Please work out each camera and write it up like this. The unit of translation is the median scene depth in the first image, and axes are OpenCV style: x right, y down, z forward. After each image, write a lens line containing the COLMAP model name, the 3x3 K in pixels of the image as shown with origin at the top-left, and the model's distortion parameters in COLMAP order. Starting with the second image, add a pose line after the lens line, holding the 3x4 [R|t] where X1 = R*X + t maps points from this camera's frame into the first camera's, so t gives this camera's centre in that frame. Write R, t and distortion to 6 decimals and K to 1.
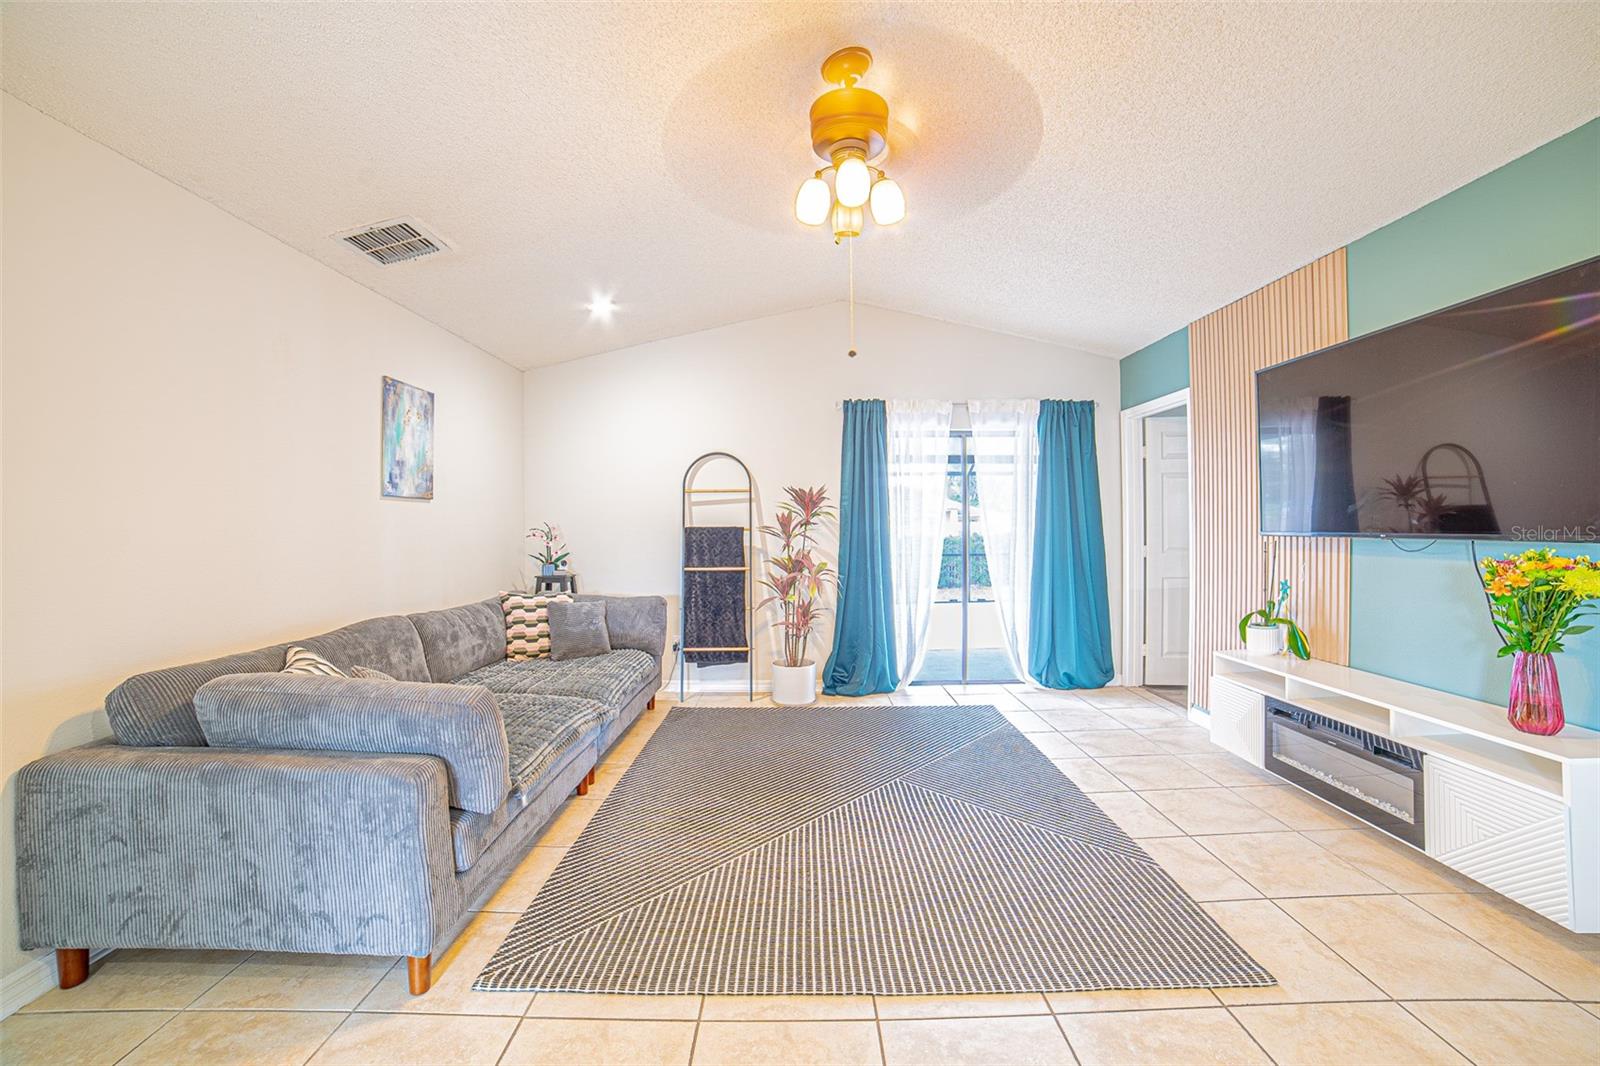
lens RADIAL K [[663.5, 0, 795.2], [0, 663.5, 530.2], [0, 0, 1]] dist [-0.102233, 0.034608]
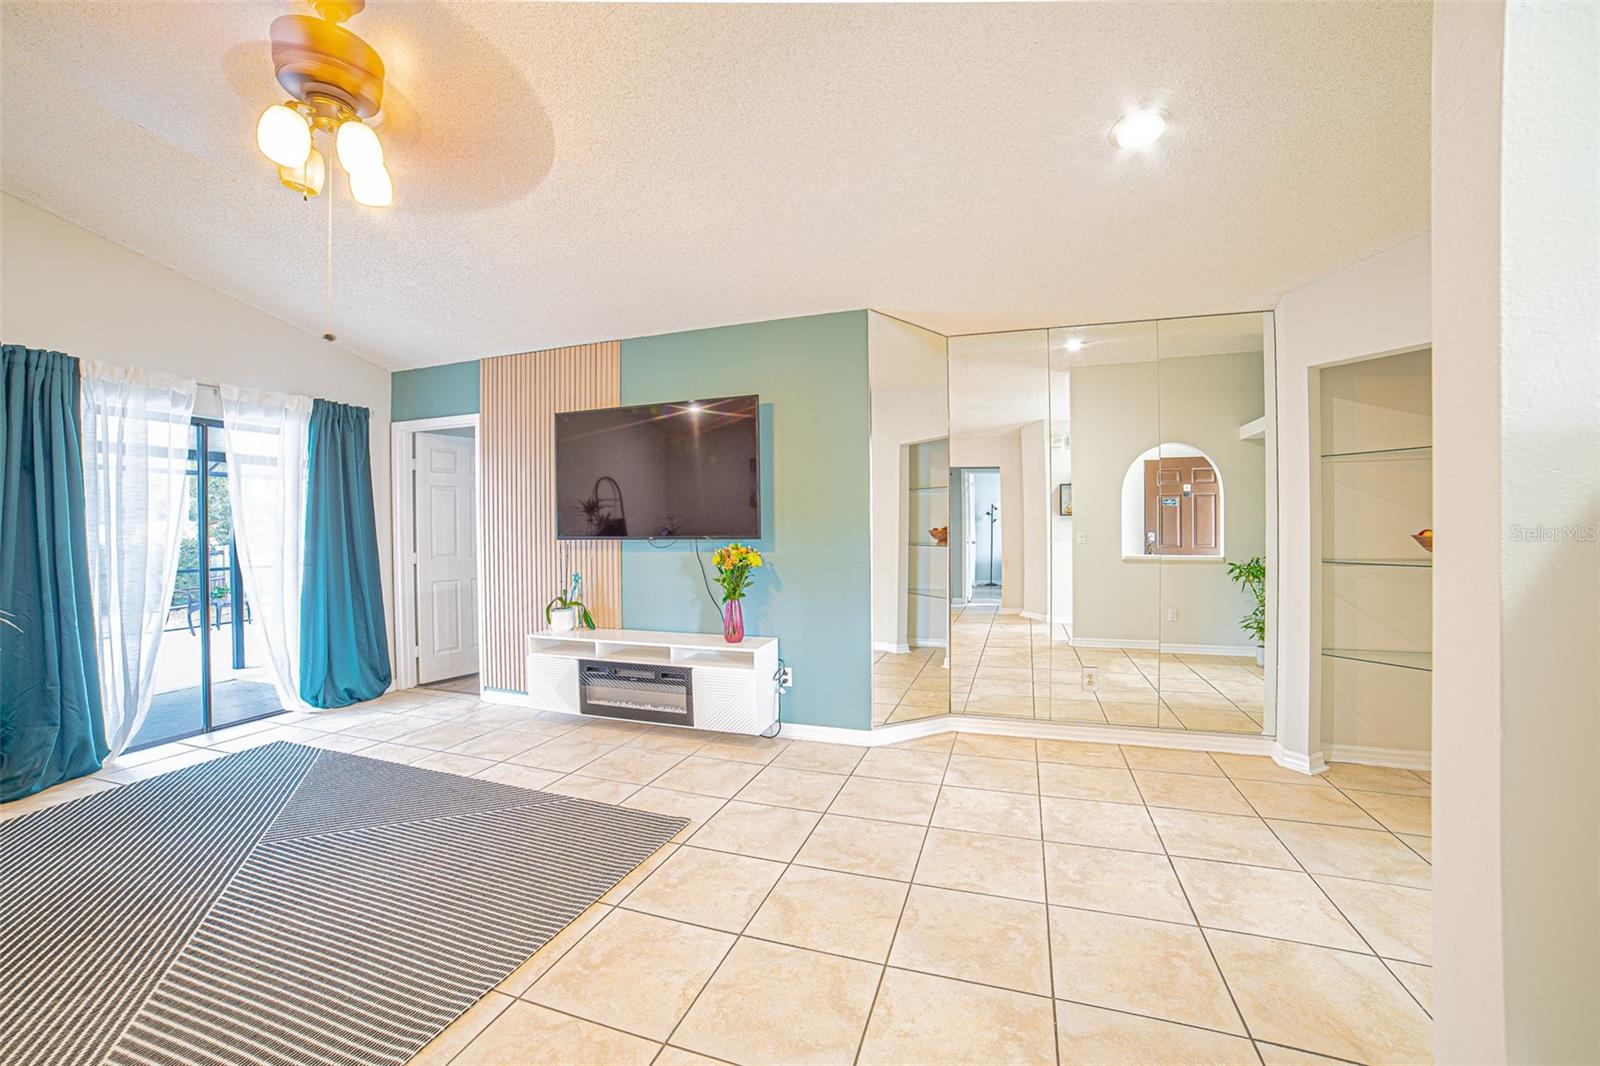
lens RADIAL K [[663.5, 0, 795.2], [0, 663.5, 530.2], [0, 0, 1]] dist [-0.102233, 0.034608]
pose [[0.319998, -0.000984, 0.947418, -0.266115], [0.015710, 0.999867, -0.004267, 0.001232], [-0.947288, 0.016249, 0.319971, 0.075679]]
